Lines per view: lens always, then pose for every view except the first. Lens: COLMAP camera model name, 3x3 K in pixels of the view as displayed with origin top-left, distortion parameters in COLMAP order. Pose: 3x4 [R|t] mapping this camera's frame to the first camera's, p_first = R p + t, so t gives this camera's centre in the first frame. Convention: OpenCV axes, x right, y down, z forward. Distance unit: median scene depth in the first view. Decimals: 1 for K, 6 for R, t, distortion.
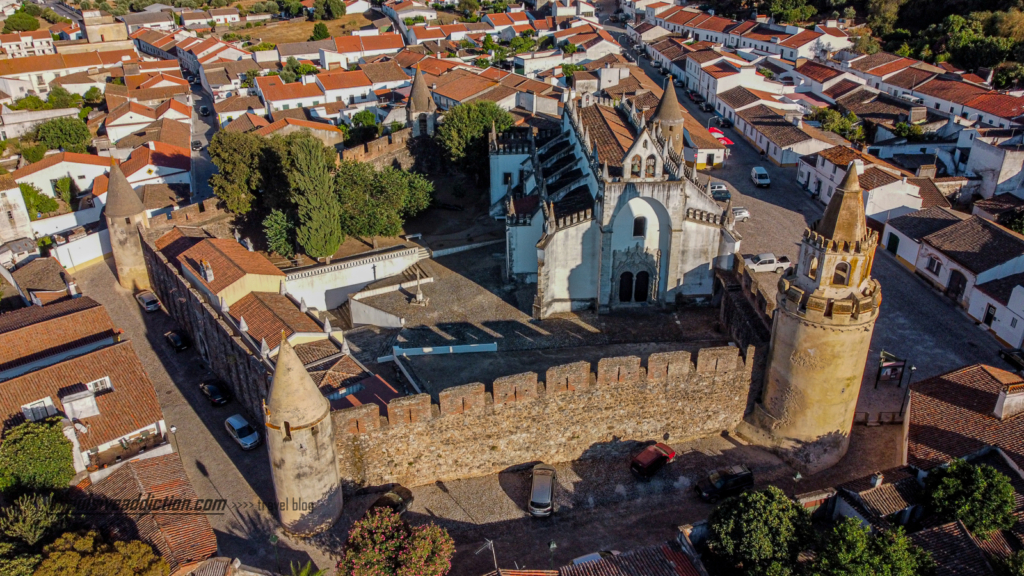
lens RADIAL K [[750.9, 0, 512.0], [0, 750.9, 288.0], [0, 0, 1]] dist [-0.010073, -0.003314]
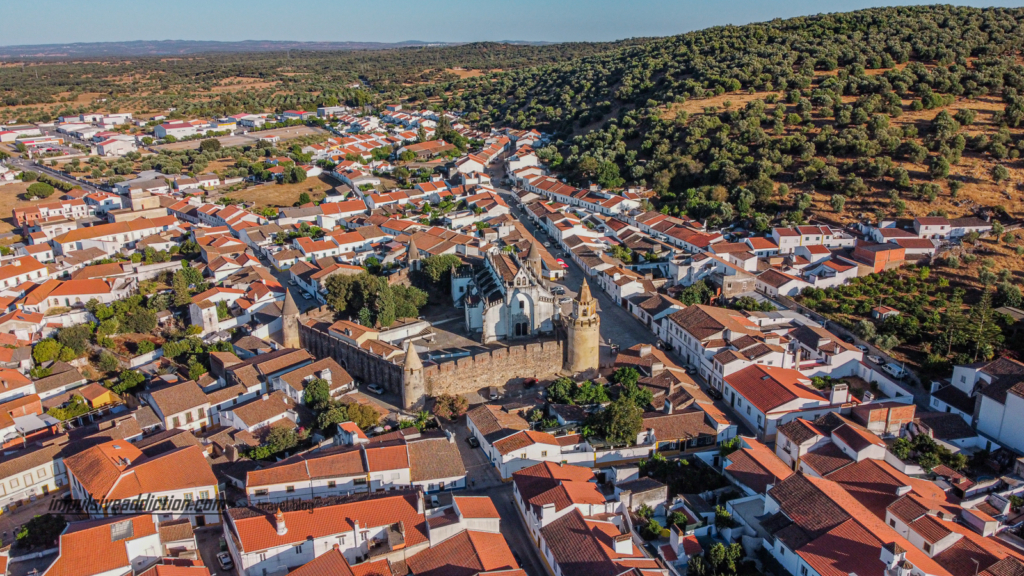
lens RADIAL K [[750.9, 0, 512.0], [0, 750.9, 288.0], [0, 0, 1]] dist [-0.010073, -0.003314]
pose [[0.989433, -0.049310, 0.136351, -0.125334], [0.069201, 0.986975, -0.145229, 0.139607], [-0.127414, 0.153130, 0.979958, -0.908804]]
